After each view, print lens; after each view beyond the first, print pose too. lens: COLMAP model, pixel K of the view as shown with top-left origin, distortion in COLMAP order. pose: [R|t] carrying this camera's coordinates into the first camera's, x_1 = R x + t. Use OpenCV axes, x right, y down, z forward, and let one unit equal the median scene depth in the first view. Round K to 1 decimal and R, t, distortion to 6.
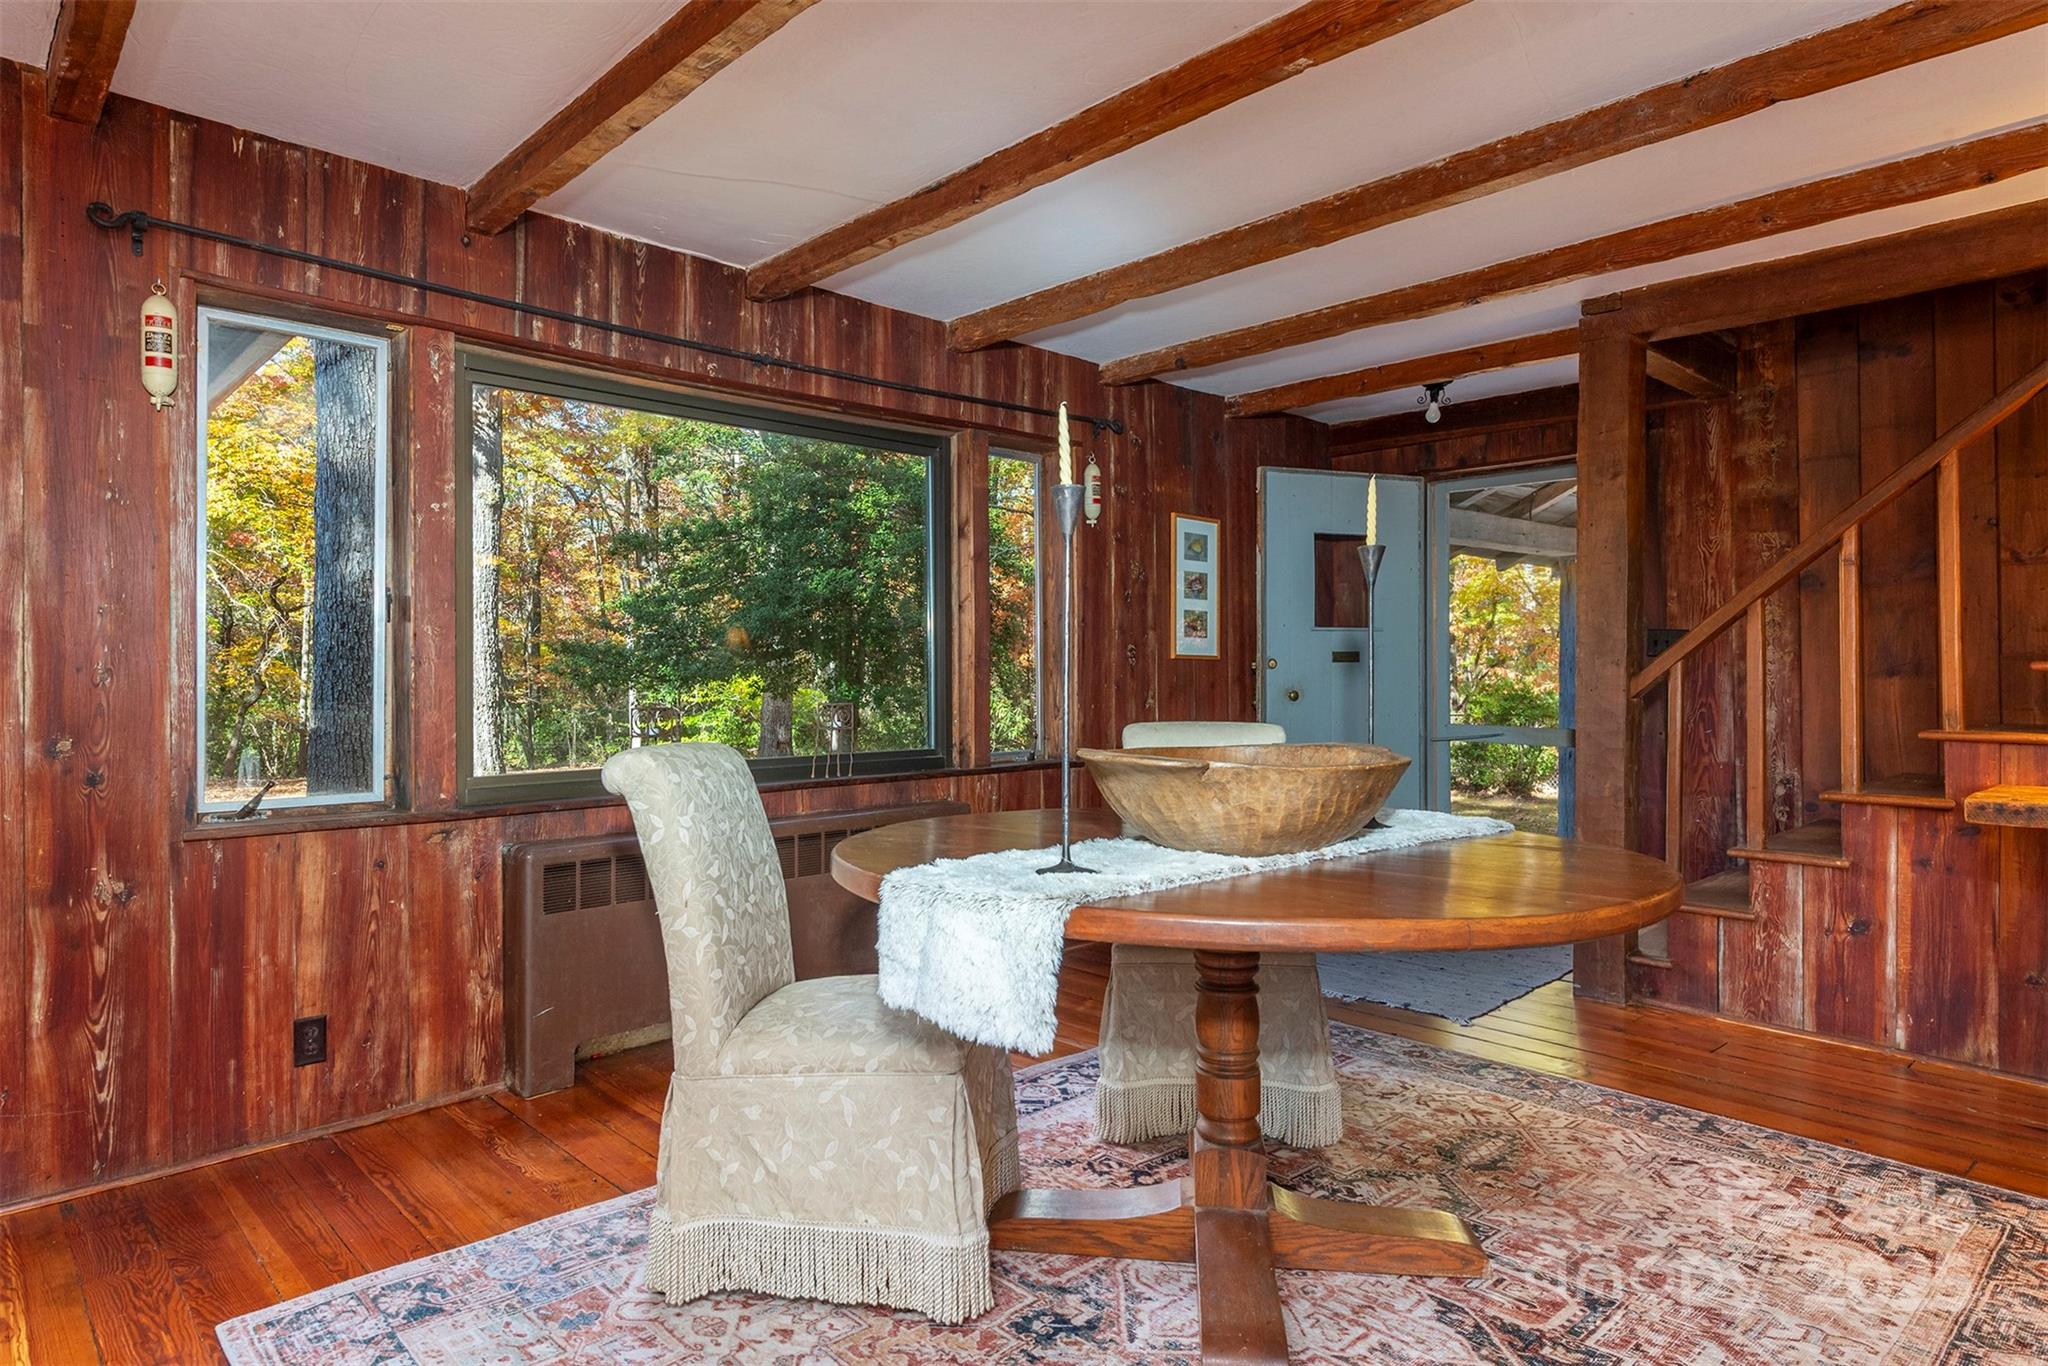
lens RADIAL K [[1170.5, 0, 1012.3], [0, 1170.5, 671.0], [0, 0, 1]] dist [0.005373, -0.000069]
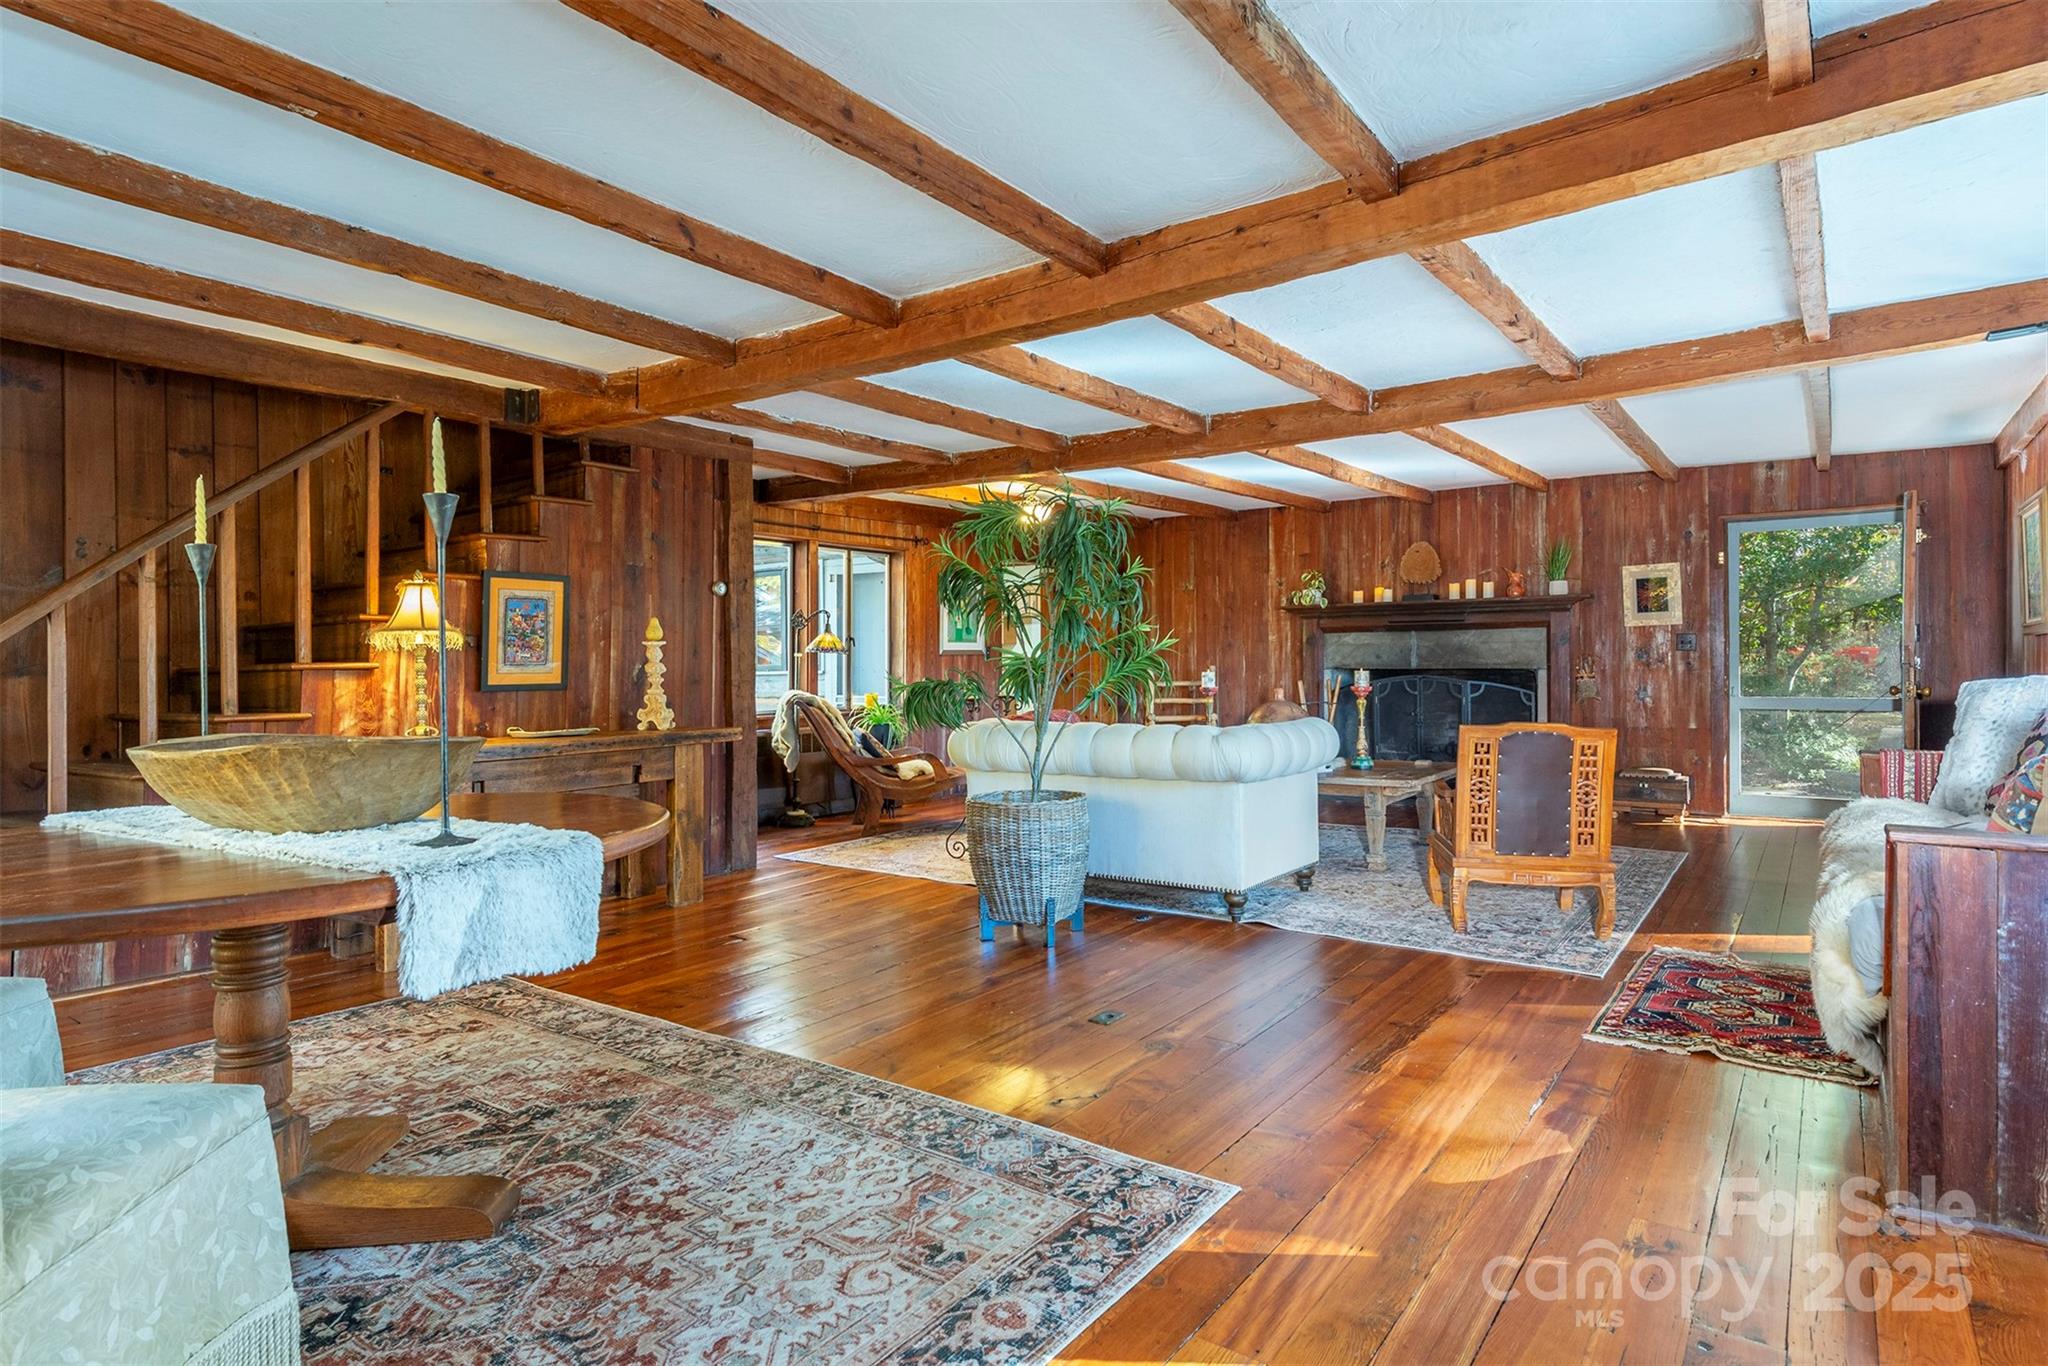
lens RADIAL K [[1060.3, 0, 1004.0], [0, 1060.3, 671.6], [0, 0, 1]] dist [0.002260, 0.000556]
pose [[-0.153949, 0.000405, 0.988079, -0.777471], [0.007095, 0.999975, 0.000695, 0.009660], [-0.988053, 0.007117, -0.153948, 0.476915]]
